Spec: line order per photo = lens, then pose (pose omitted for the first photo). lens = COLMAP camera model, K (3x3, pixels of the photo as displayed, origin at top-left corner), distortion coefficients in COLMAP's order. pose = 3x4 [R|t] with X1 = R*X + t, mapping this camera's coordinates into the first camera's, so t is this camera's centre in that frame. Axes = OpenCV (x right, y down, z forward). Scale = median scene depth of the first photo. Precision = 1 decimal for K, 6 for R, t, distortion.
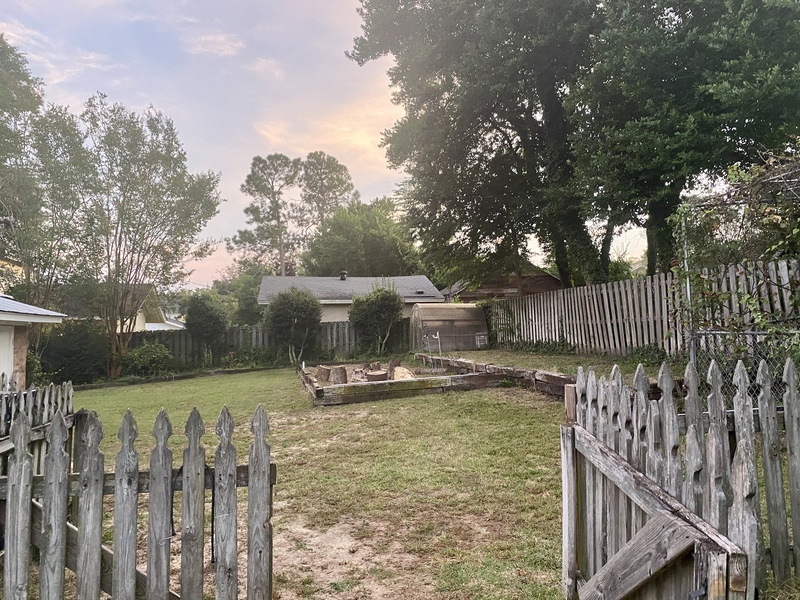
lens RADIAL K [[628.2, 0, 394.8], [0, 628.2, 294.4], [0, 0, 1]] dist [0.003426, -0.010188]
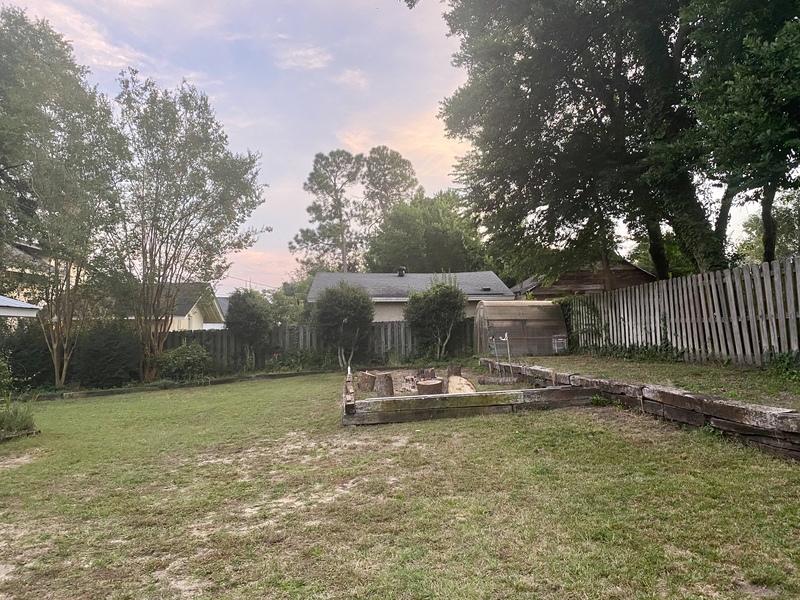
lens RADIAL K [[628.2, 0, 394.8], [0, 628.2, 294.4], [0, 0, 1]] dist [0.003426, -0.010188]
pose [[0.994004, 0.000052, -0.109342, 0.009671], [-0.000631, 0.999986, -0.005268, 0.010164], [0.109341, 0.005305, 0.993990, 0.120662]]
